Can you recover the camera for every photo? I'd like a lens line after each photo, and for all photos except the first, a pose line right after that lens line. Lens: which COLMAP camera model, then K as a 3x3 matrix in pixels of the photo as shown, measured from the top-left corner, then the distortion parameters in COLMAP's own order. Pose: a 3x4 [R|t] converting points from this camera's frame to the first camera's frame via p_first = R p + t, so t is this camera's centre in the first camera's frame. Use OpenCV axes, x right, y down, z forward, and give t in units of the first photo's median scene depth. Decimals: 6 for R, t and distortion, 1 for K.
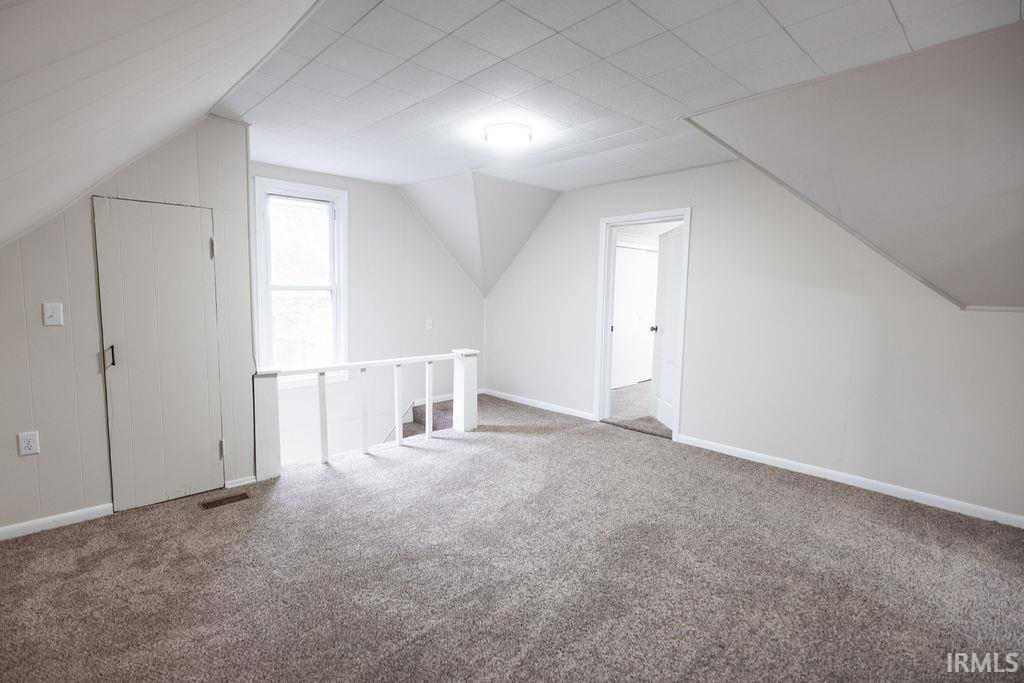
lens RADIAL K [[483.4, 0, 512.0], [0, 483.4, 341.5], [0, 0, 1]] dist [0.000962, 0.000016]
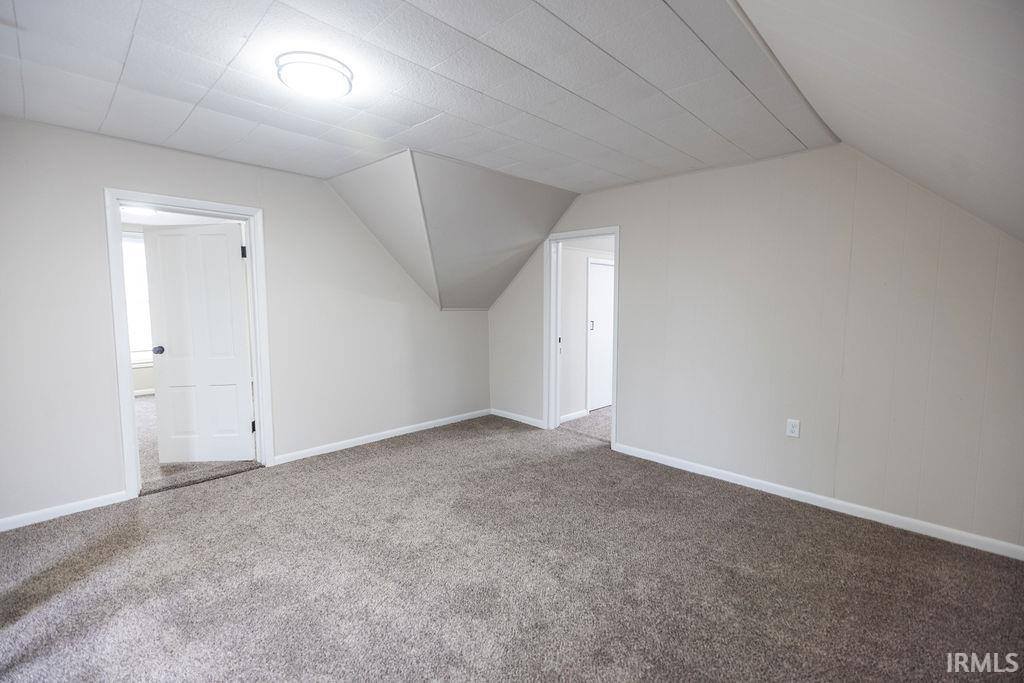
lens RADIAL K [[427.8, 0, 513.2], [0, 427.8, 338.6], [0, 0, 1]] dist [0.002729, 0.000415]
pose [[-0.012302, -0.094055, 0.995491, -0.499343], [0.102914, 0.990160, 0.094823, -0.066853], [-0.994614, 0.103617, -0.002502, 0.591553]]
